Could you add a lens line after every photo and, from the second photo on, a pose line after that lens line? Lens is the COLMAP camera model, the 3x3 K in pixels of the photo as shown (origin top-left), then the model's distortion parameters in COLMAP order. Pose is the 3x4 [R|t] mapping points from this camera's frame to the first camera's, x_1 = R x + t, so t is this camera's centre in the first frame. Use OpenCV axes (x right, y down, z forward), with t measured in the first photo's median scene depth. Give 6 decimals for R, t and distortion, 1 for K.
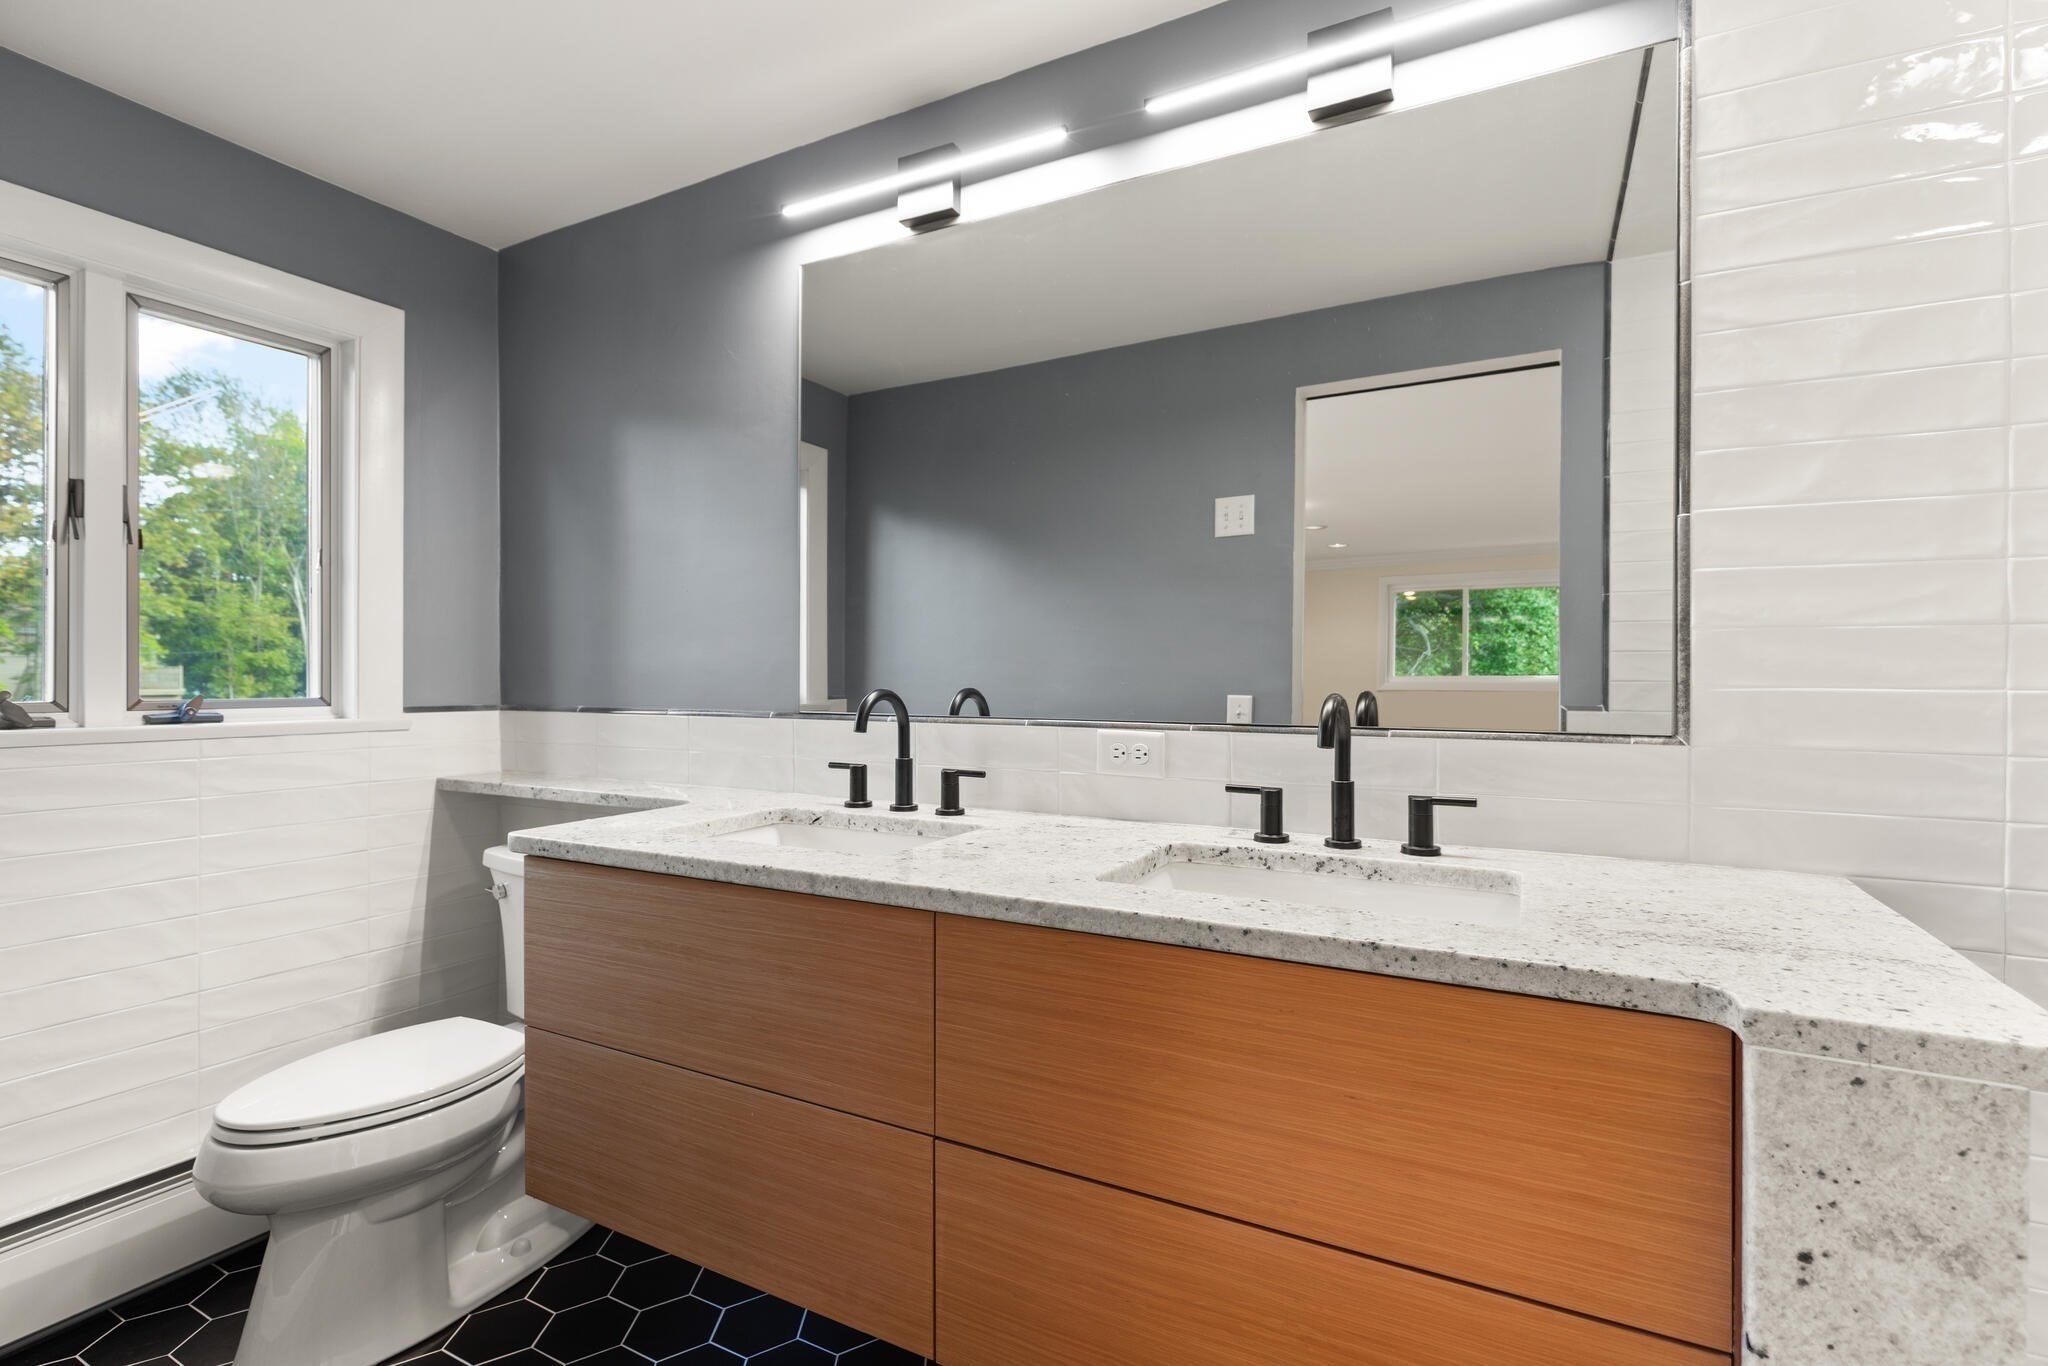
lens RADIAL K [[945.8, 0, 1029.6], [0, 945.8, 673.2], [0, 0, 1]] dist [0.004317, 0.000379]
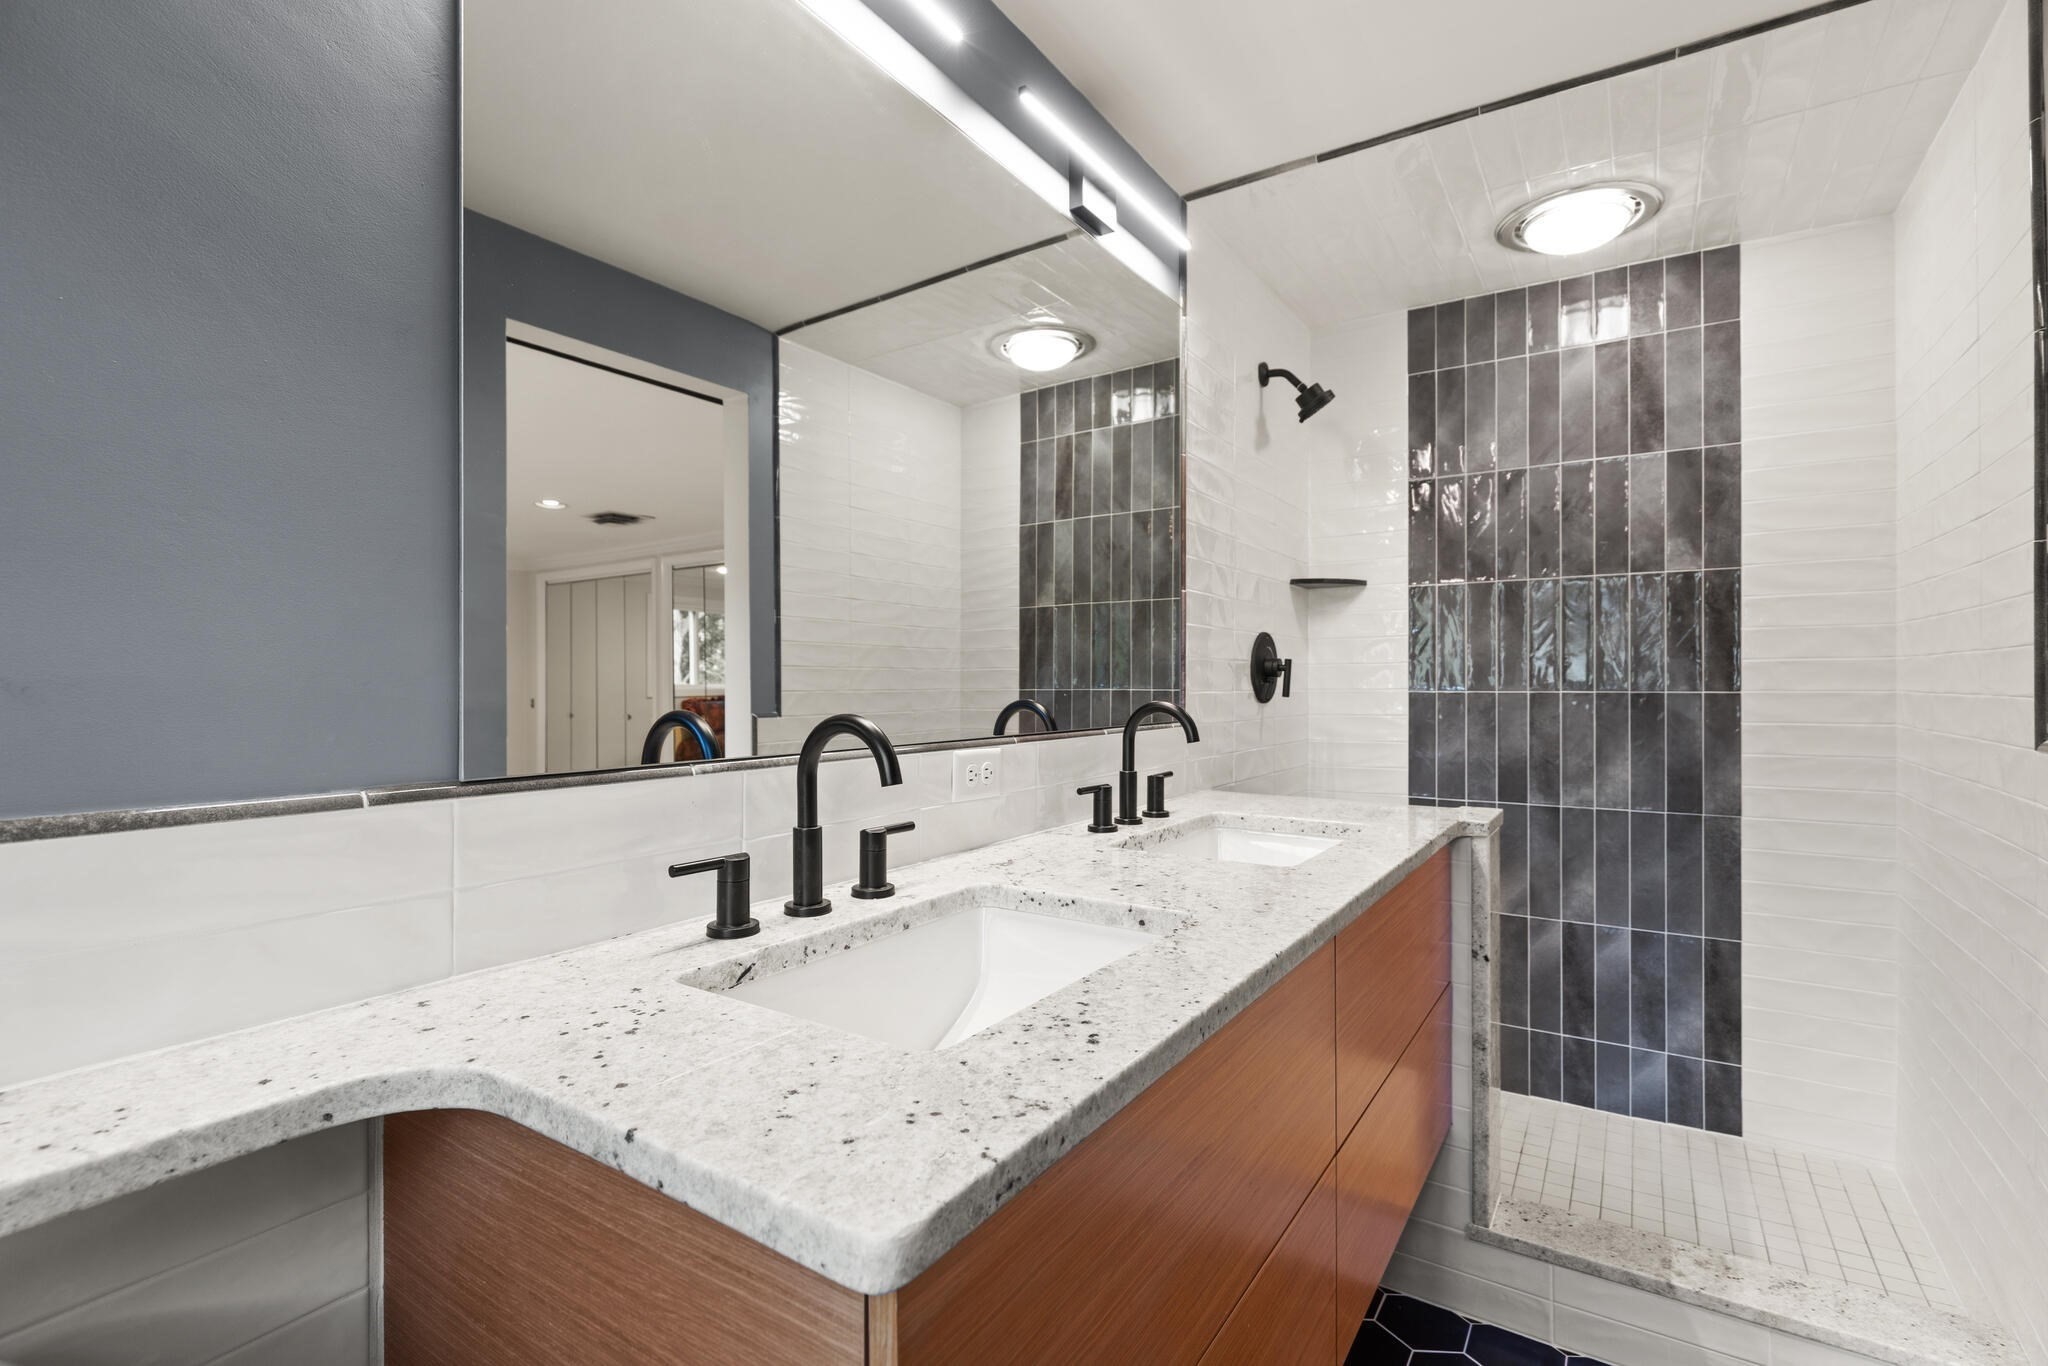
lens RADIAL K [[945.8, 0, 1015.5], [0, 945.8, 683.4], [0, 0, 1]] dist [0.004317, 0.000379]
pose [[0.101059, -0.003184, 0.994875, -0.728457], [0.004340, 0.999987, 0.002759, -0.003942], [-0.994871, 0.004039, 0.101072, 0.804948]]
